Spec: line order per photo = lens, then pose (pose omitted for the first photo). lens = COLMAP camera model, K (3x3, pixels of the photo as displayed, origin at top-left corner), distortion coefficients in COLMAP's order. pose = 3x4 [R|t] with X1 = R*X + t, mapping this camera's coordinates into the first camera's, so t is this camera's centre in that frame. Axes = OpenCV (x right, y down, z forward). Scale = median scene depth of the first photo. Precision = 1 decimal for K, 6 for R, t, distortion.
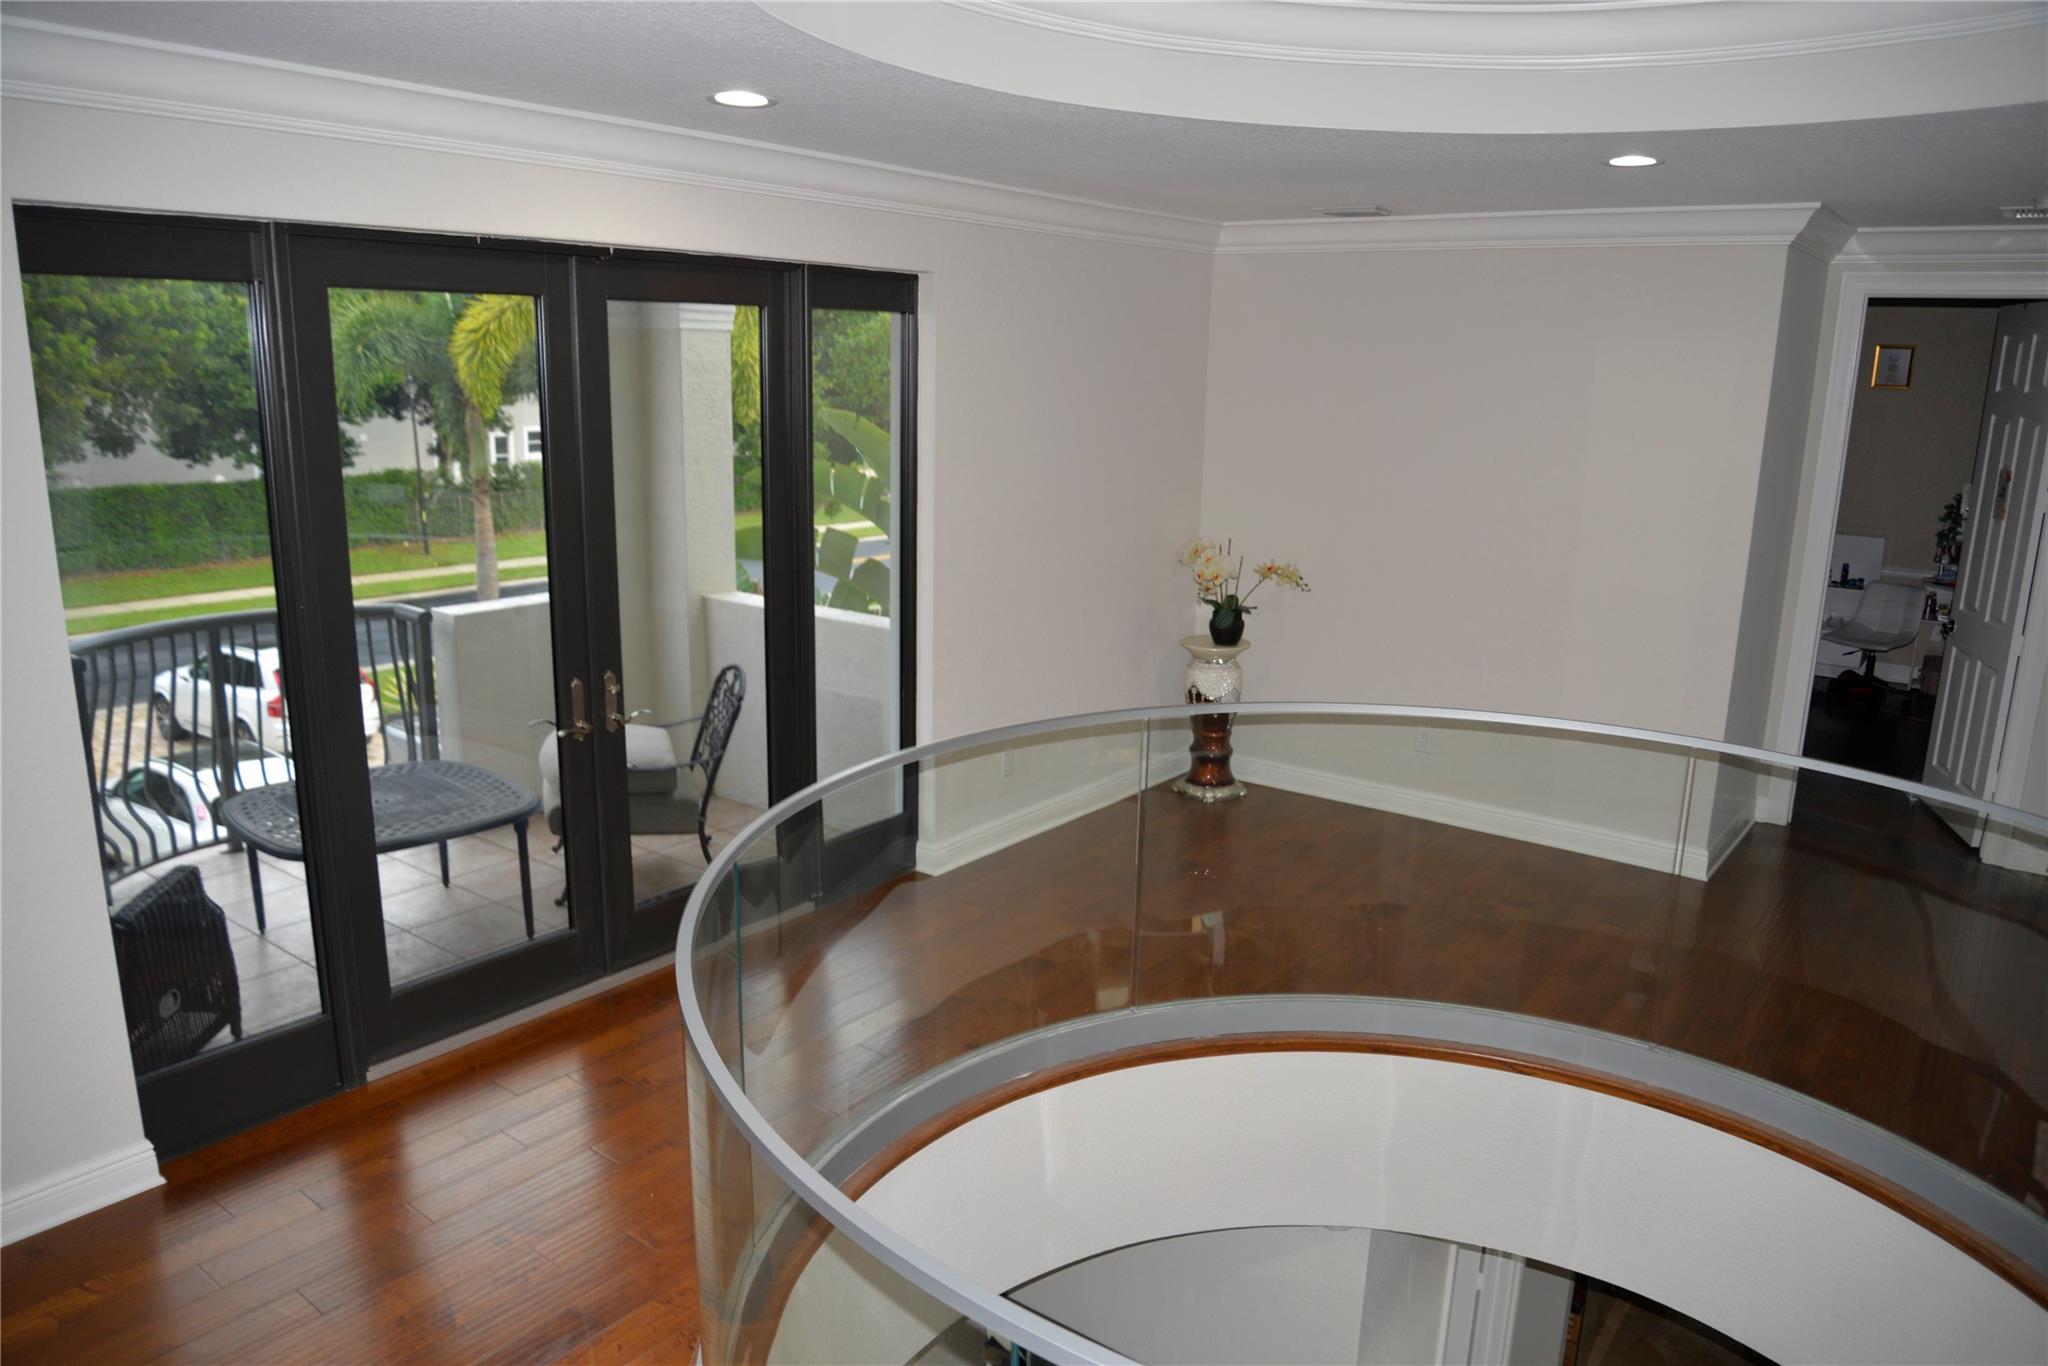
lens RADIAL K [[1406.8, 0, 1024.0], [0, 1406.8, 683.0], [0, 0, 1]] dist [-0.070498, 0.024388]
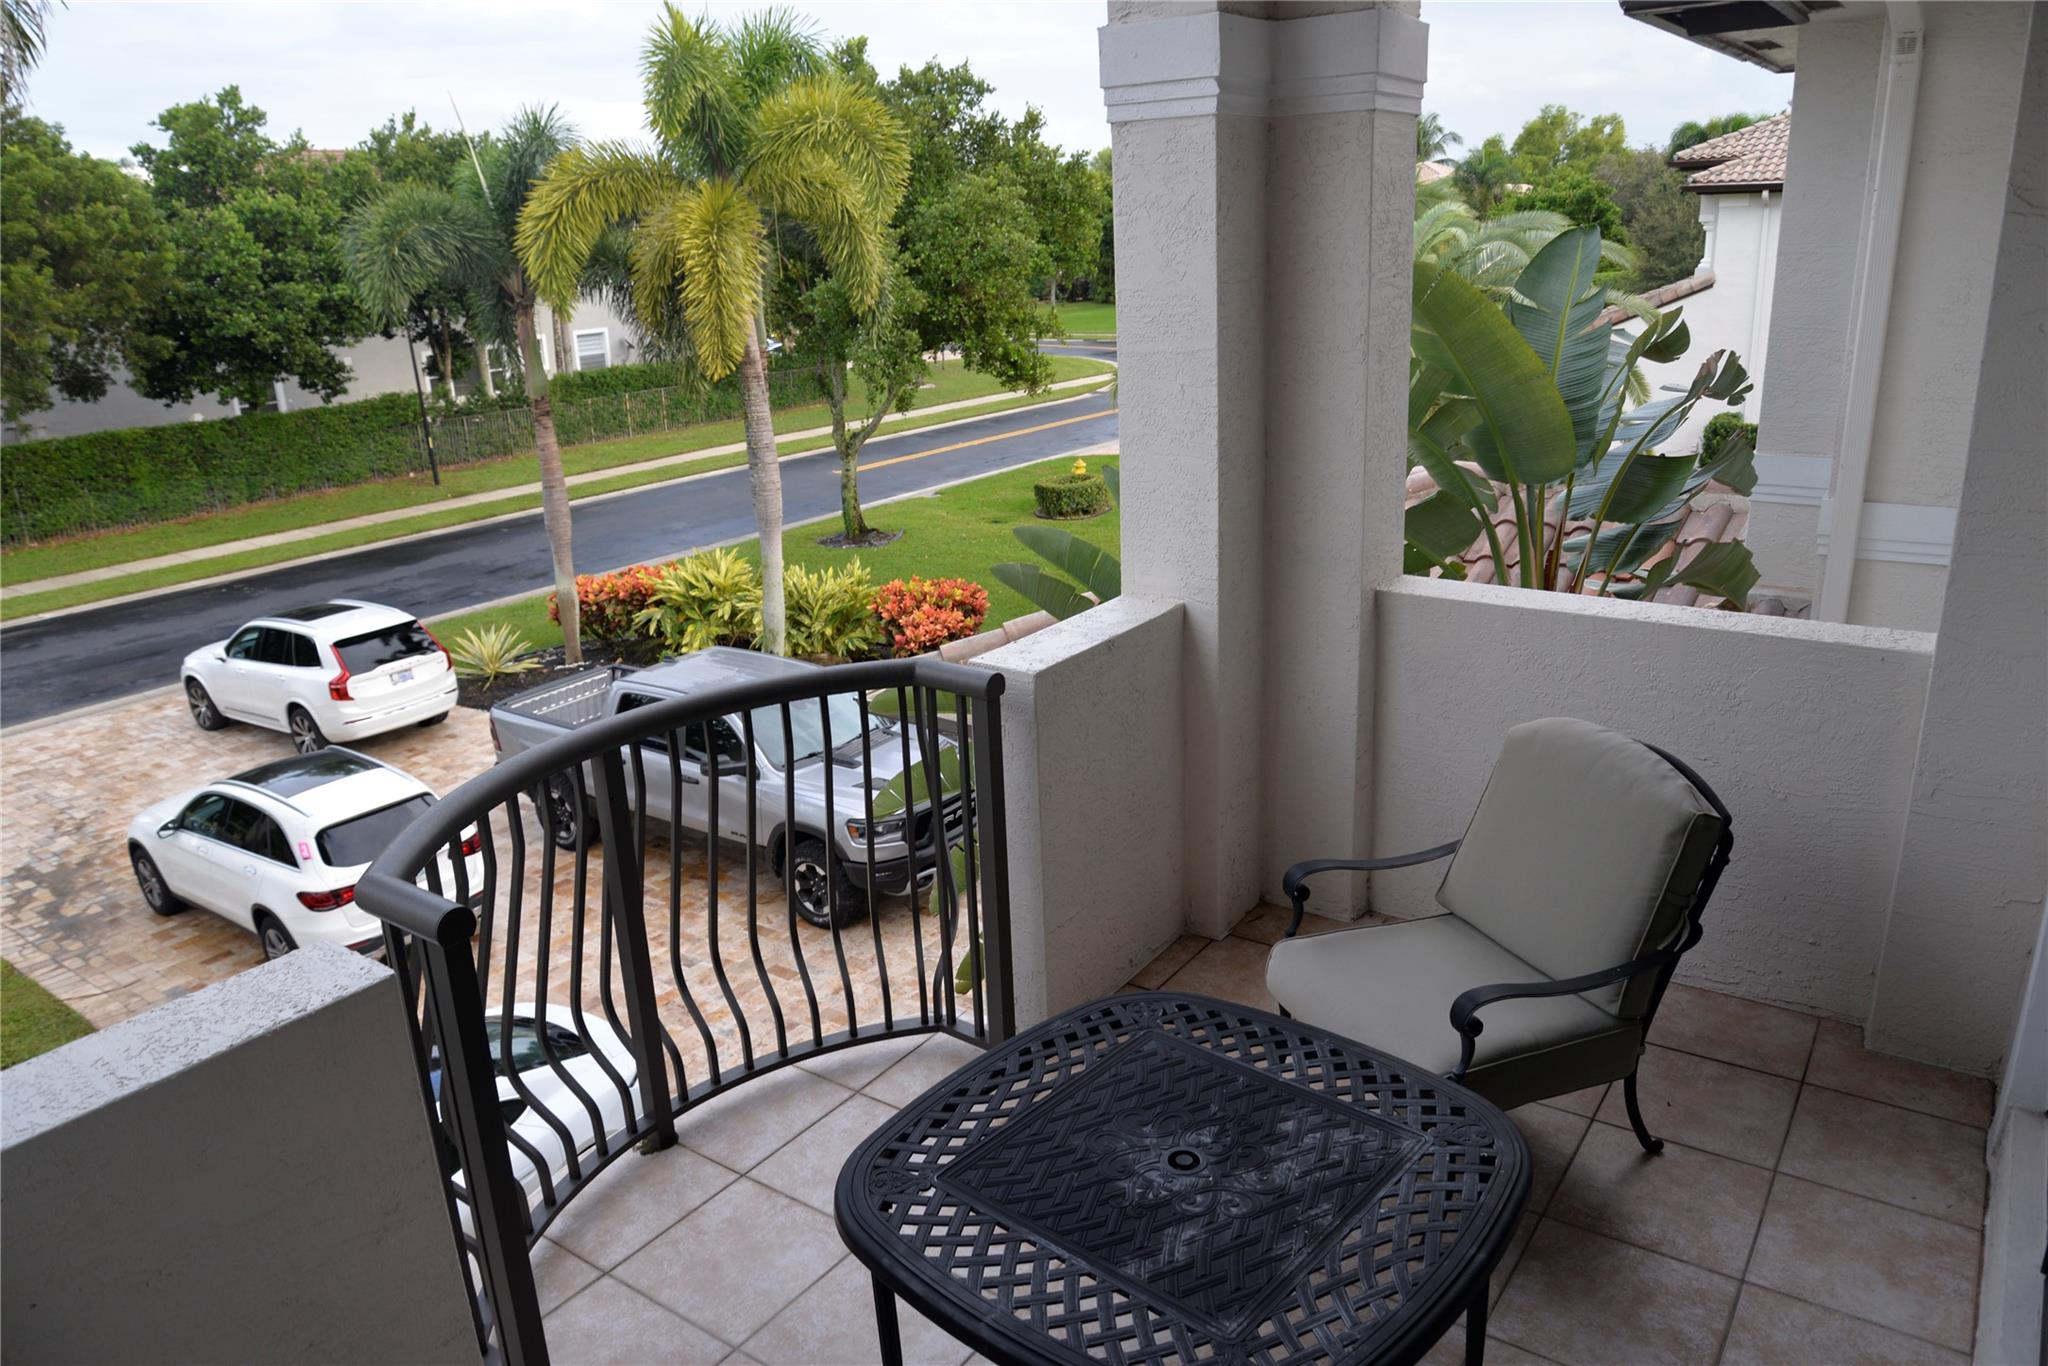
lens RADIAL K [[1406.8, 0, 1024.0], [0, 1406.8, 683.0], [0, 0, 1]] dist [-0.070498, 0.024388]
pose [[0.997536, -0.068931, 0.013057, -0.077046], [0.067592, 0.994141, 0.084349, -0.016145], [-0.018795, -0.083259, 0.996351, 0.084044]]
